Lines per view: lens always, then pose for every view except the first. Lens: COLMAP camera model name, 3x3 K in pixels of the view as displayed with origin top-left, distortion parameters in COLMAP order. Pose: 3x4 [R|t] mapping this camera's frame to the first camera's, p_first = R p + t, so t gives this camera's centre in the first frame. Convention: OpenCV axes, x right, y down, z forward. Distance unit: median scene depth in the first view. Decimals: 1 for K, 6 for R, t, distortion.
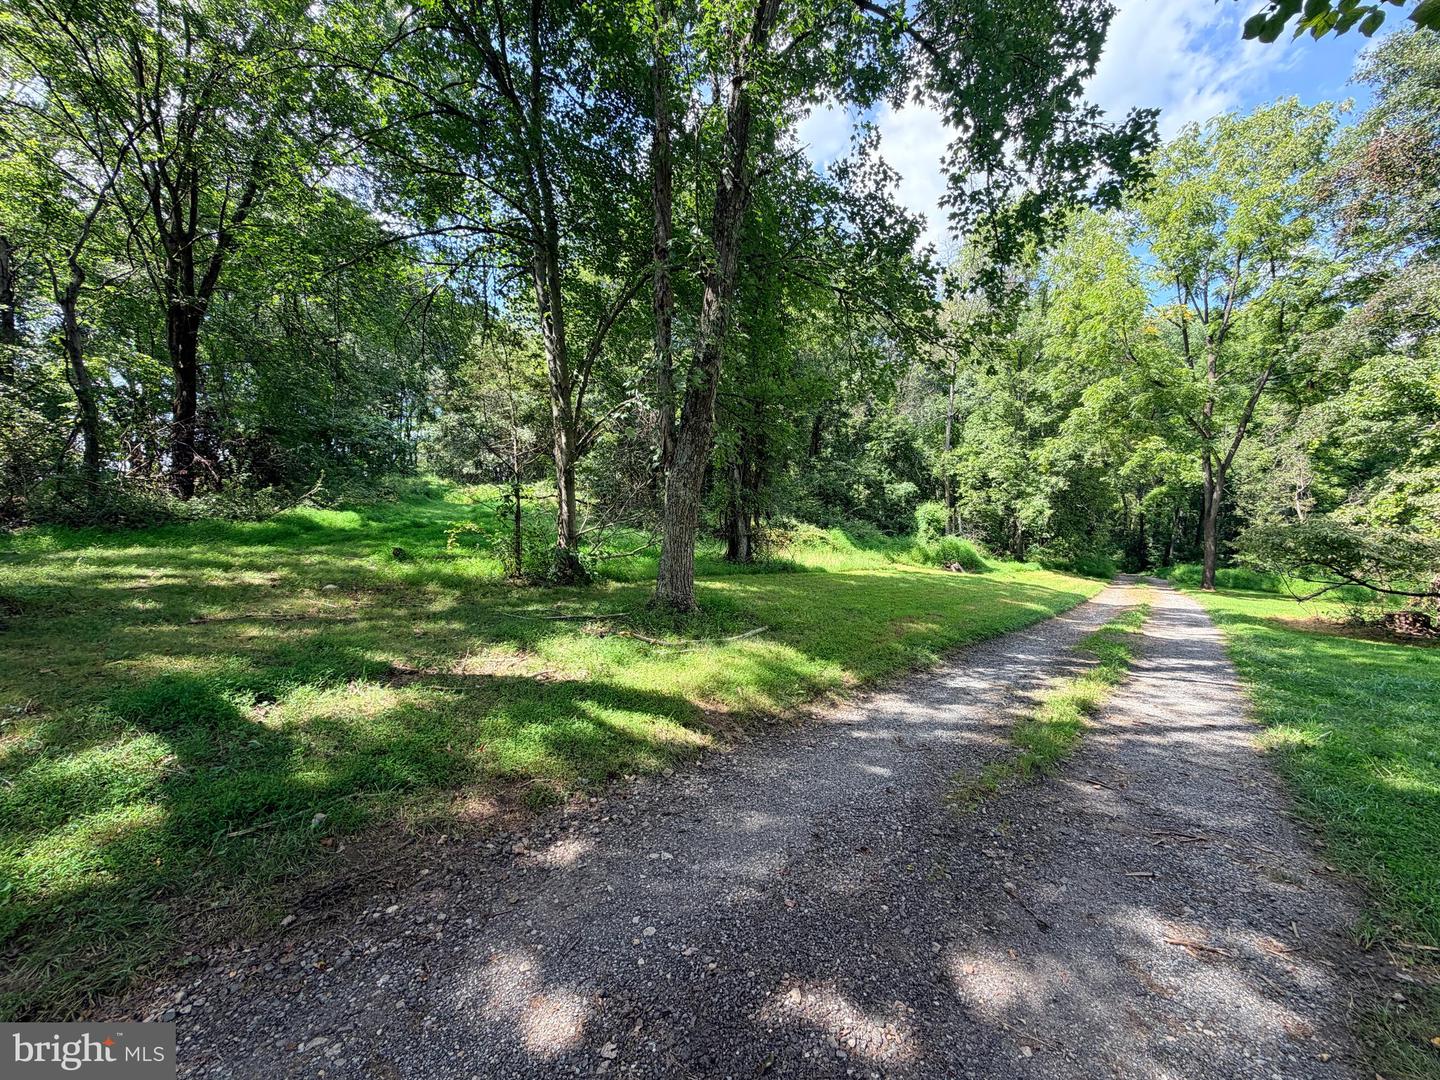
lens RADIAL K [[573.7, 0, 718.0], [0, 573.7, 540.6], [0, 0, 1]] dist [0.000108, 0.000215]
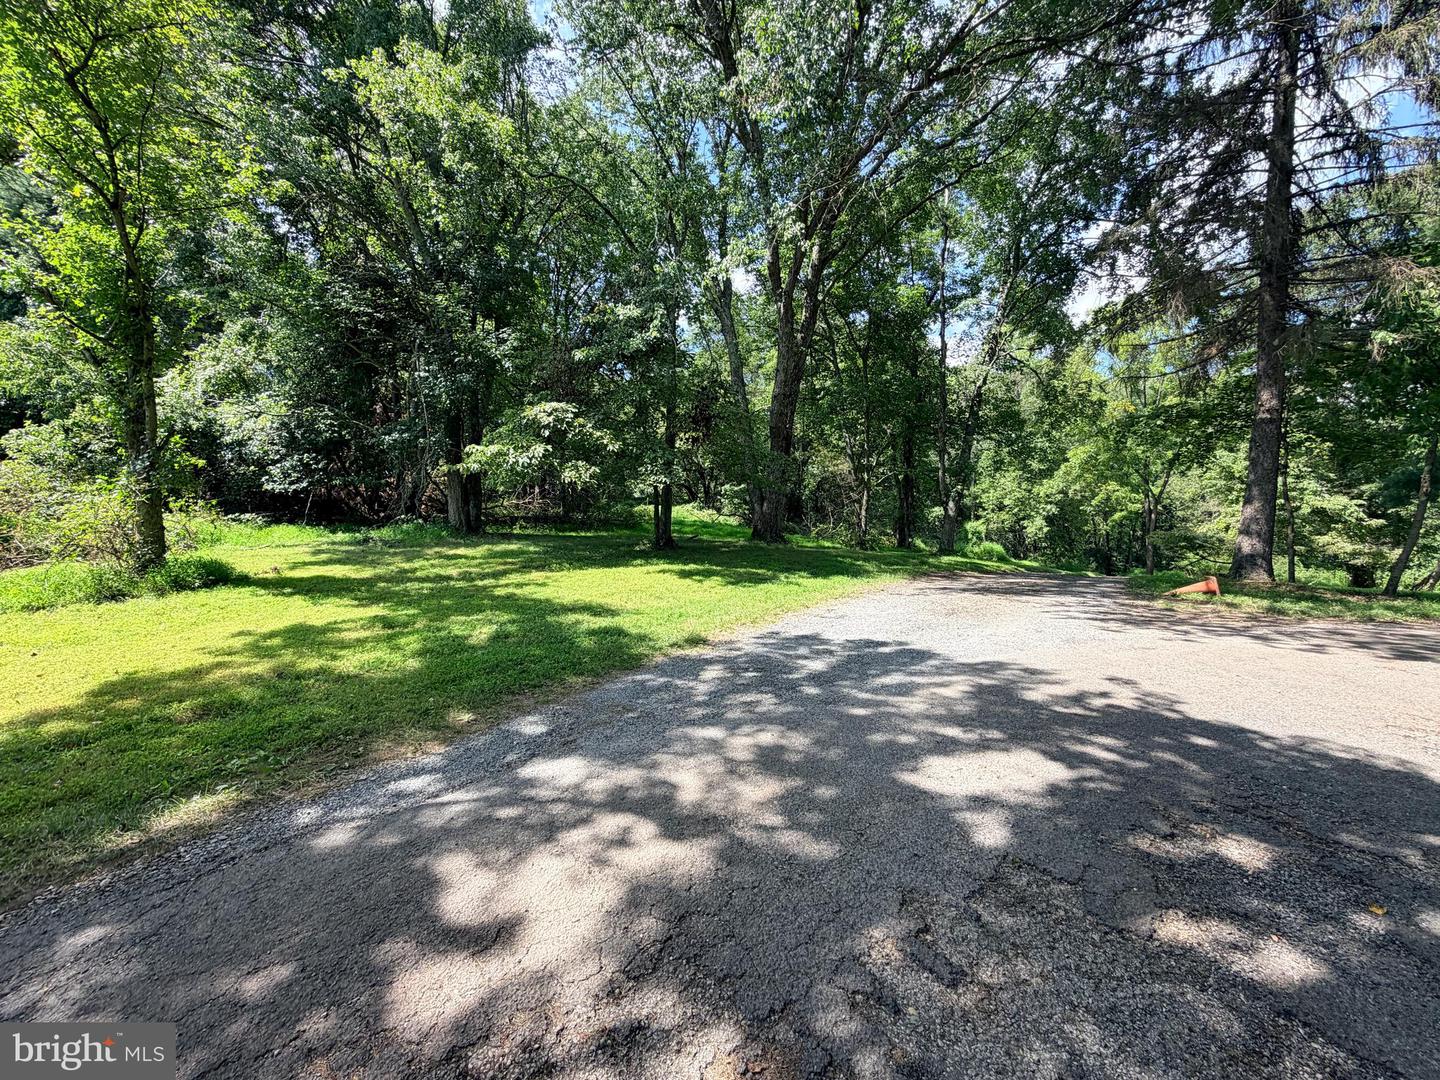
lens RADIAL K [[573.7, 0, 719.0], [0, 573.7, 543.2], [0, 0, 1]] dist [0.000108, 0.000215]
pose [[0.999230, 0.008374, 0.038329, -0.497736], [-0.007189, 0.999494, -0.030971, 0.061665], [-0.038569, 0.030671, 0.998785, -0.689749]]
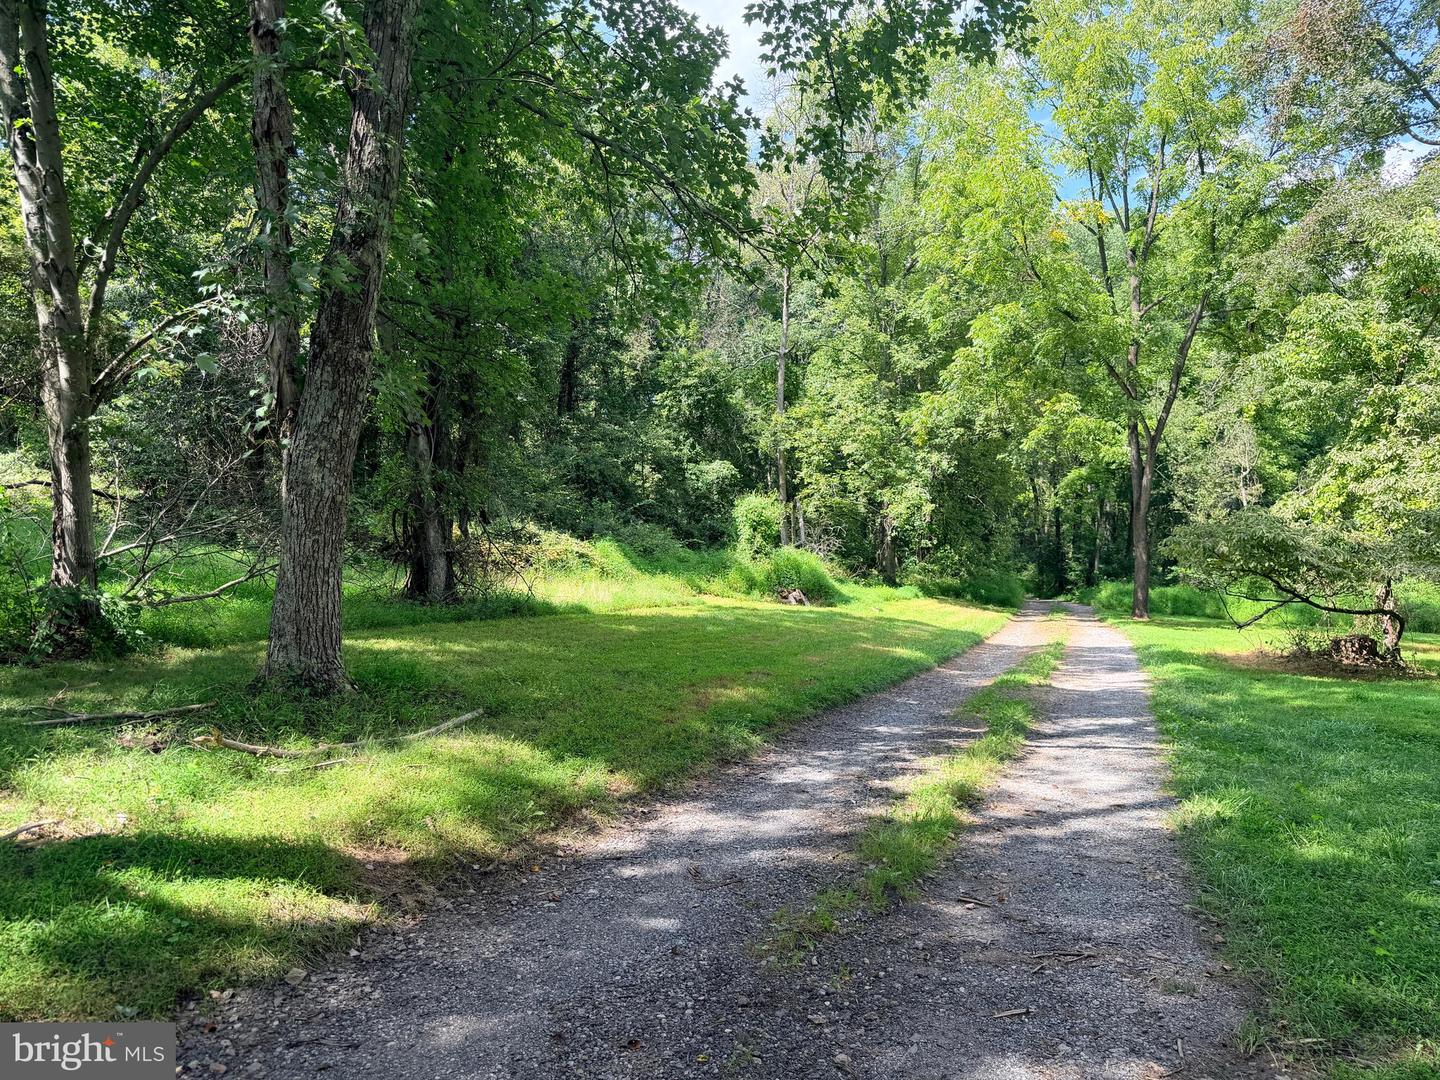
lens RADIAL K [[1010.9, 0, 711.4], [0, 1010.9, 543.9], [0, 0, 1]] dist [0.049612, -0.058091]
pose [[0.953825, -0.019347, 0.299740, 0.001772], [0.024600, 0.999603, -0.013763, 0.001105], [-0.299355, 0.020501, 0.953922, -0.015141]]
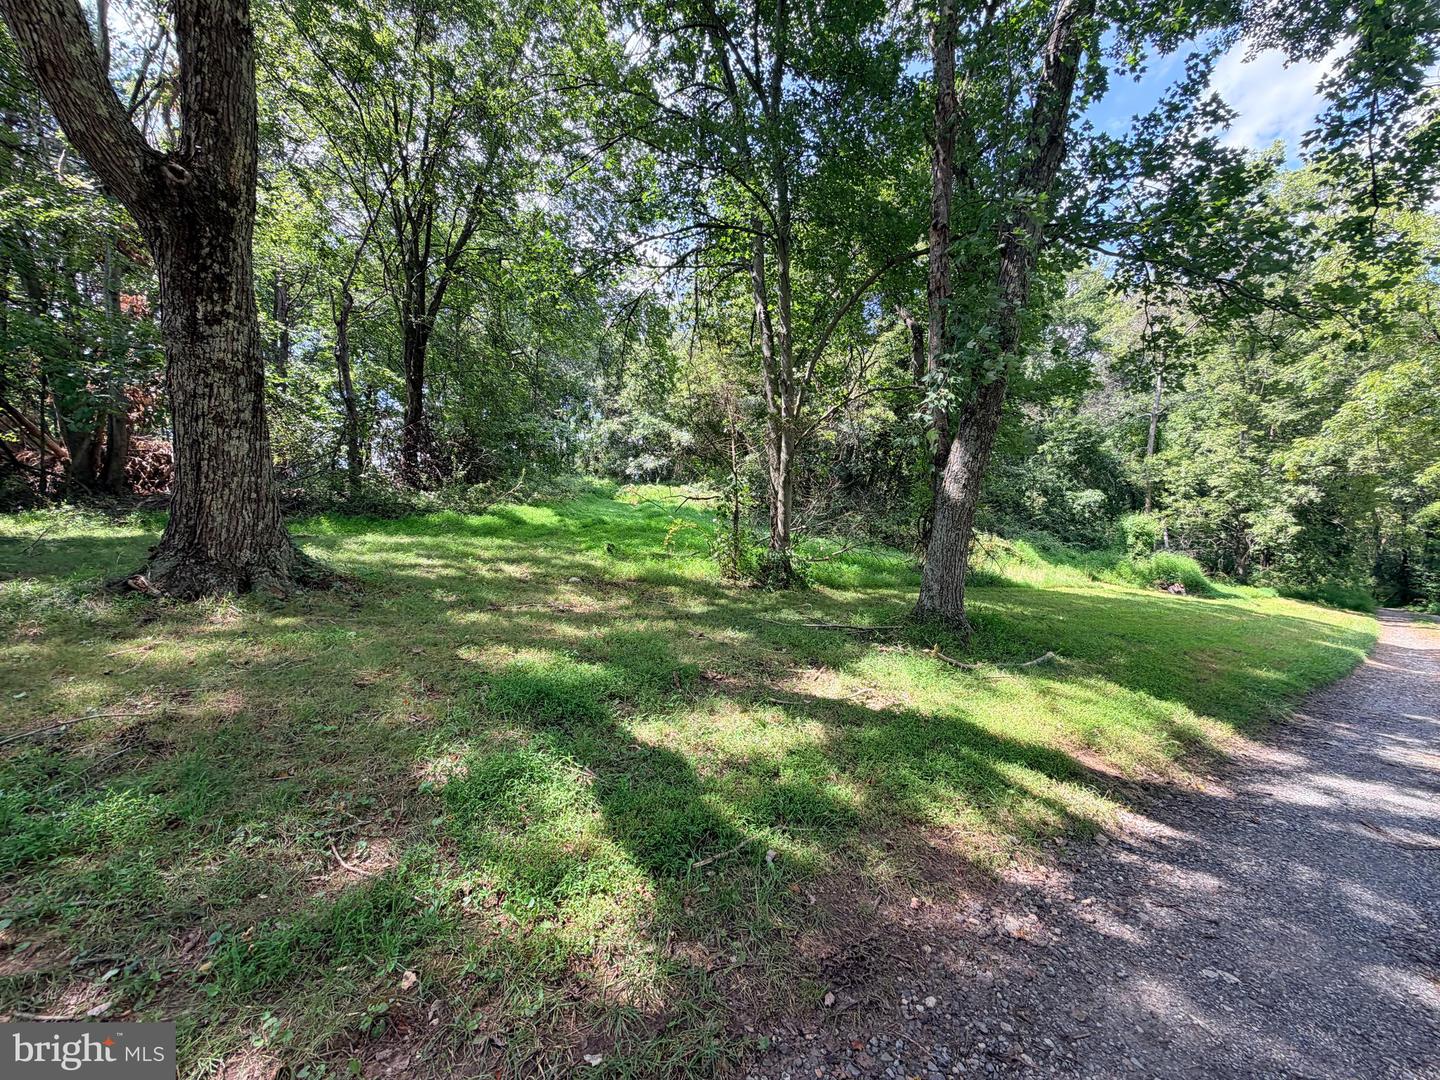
lens RADIAL K [[573.7, 0, 718.7], [0, 573.7, 540.3], [0, 0, 1]] dist [0.000108, 0.000215]
pose [[0.976104, 0.035819, -0.214333, -0.085211], [-0.037227, 0.999304, -0.002533, 0.001021], [0.214093, 0.010451, 0.976757, 0.017856]]
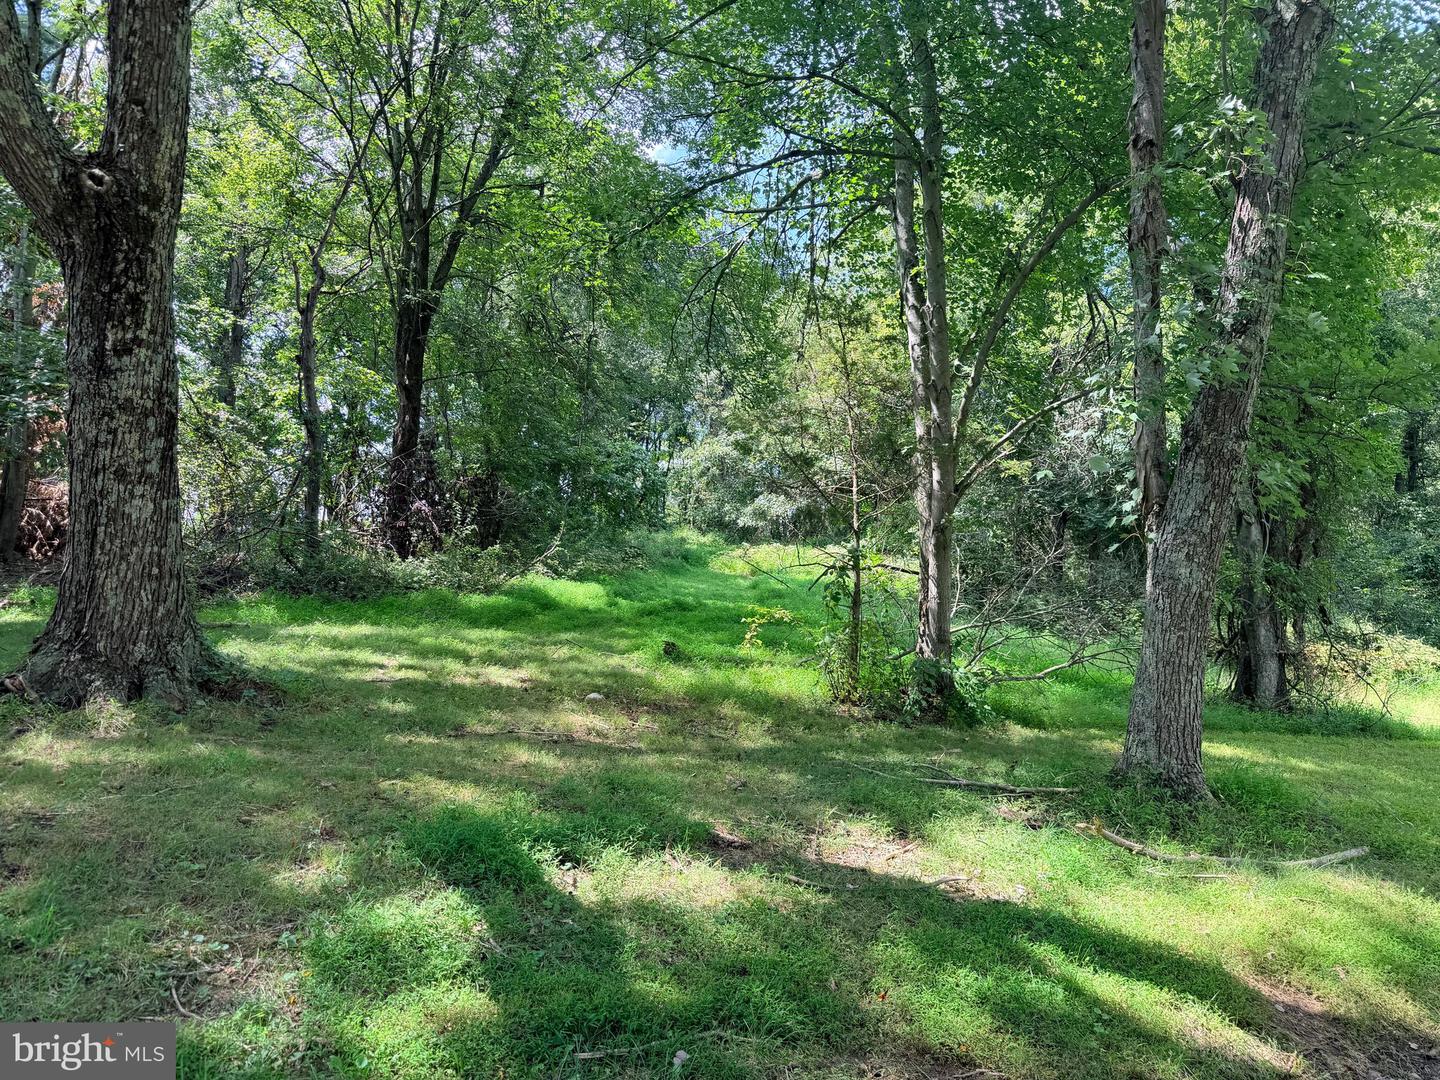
lens RADIAL K [[1010.9, 0, 717.6], [0, 1010.9, 541.2], [0, 0, 1]] dist [0.049612, -0.058091]
pose [[0.913333, 0.012218, -0.407030, -0.025670], [-0.053331, 0.994530, -0.089816, -0.001083], [0.403706, 0.103739, 0.908988, -0.016612]]
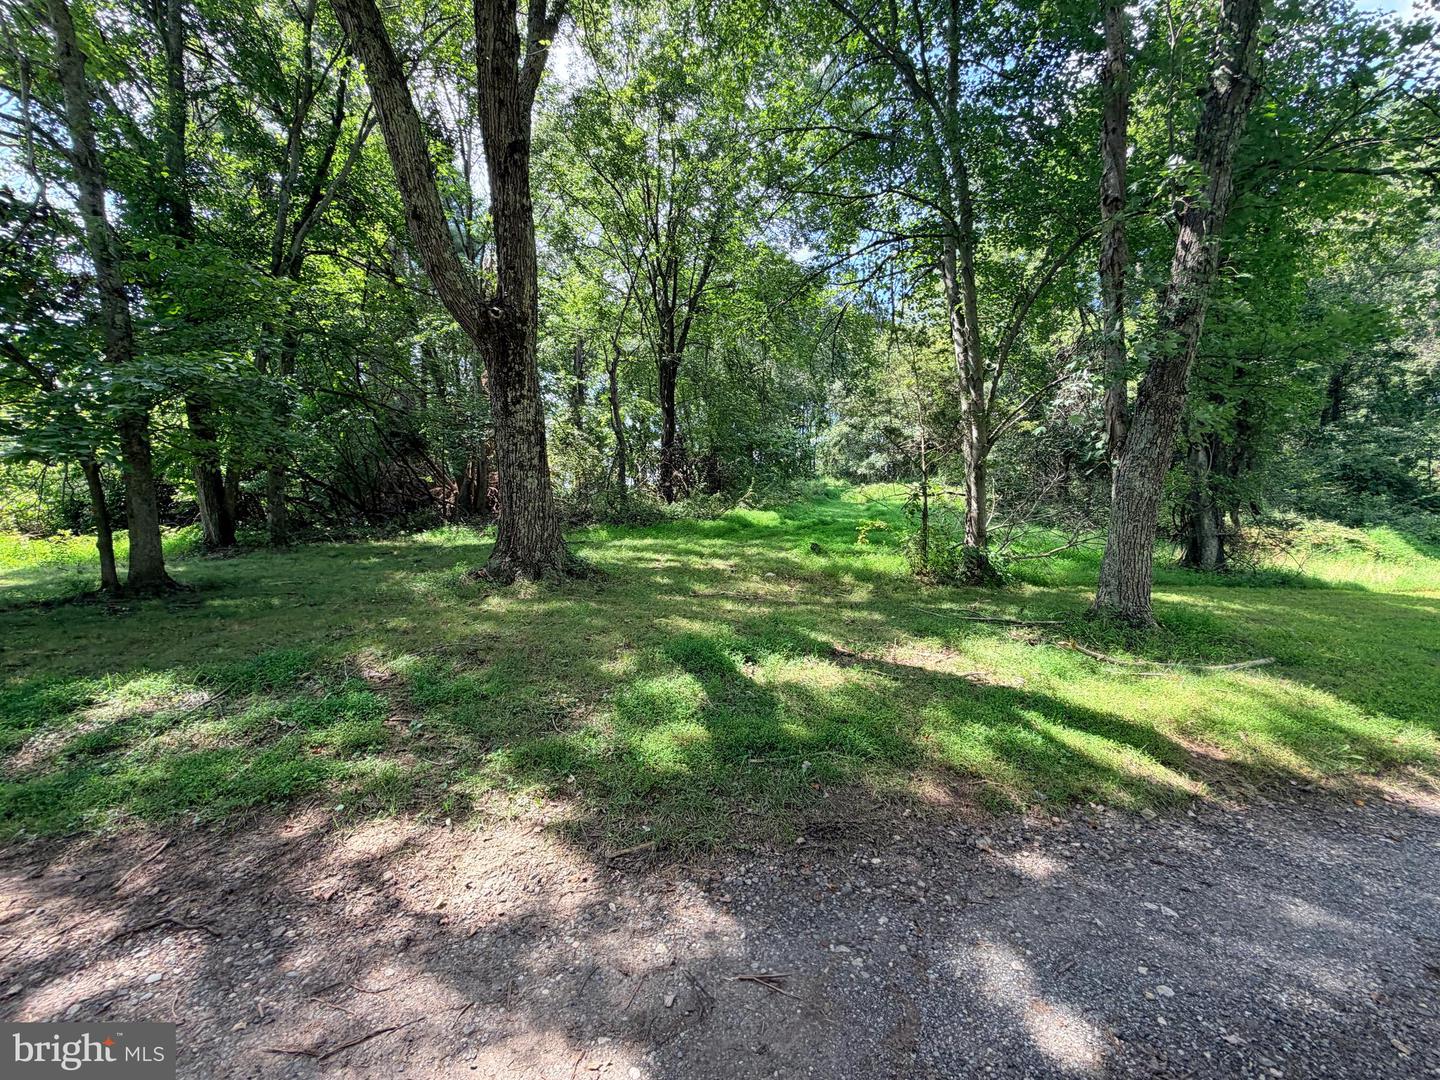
lens RADIAL K [[573.7, 0, 718.6], [0, 573.7, 540.2], [0, 0, 1]] dist [0.000108, 0.000215]
pose [[0.800265, 0.016989, -0.599406, -0.017415], [-0.014861, 0.999853, 0.008499, 0.000046], [0.599463, 0.002106, 0.800400, -0.011850]]
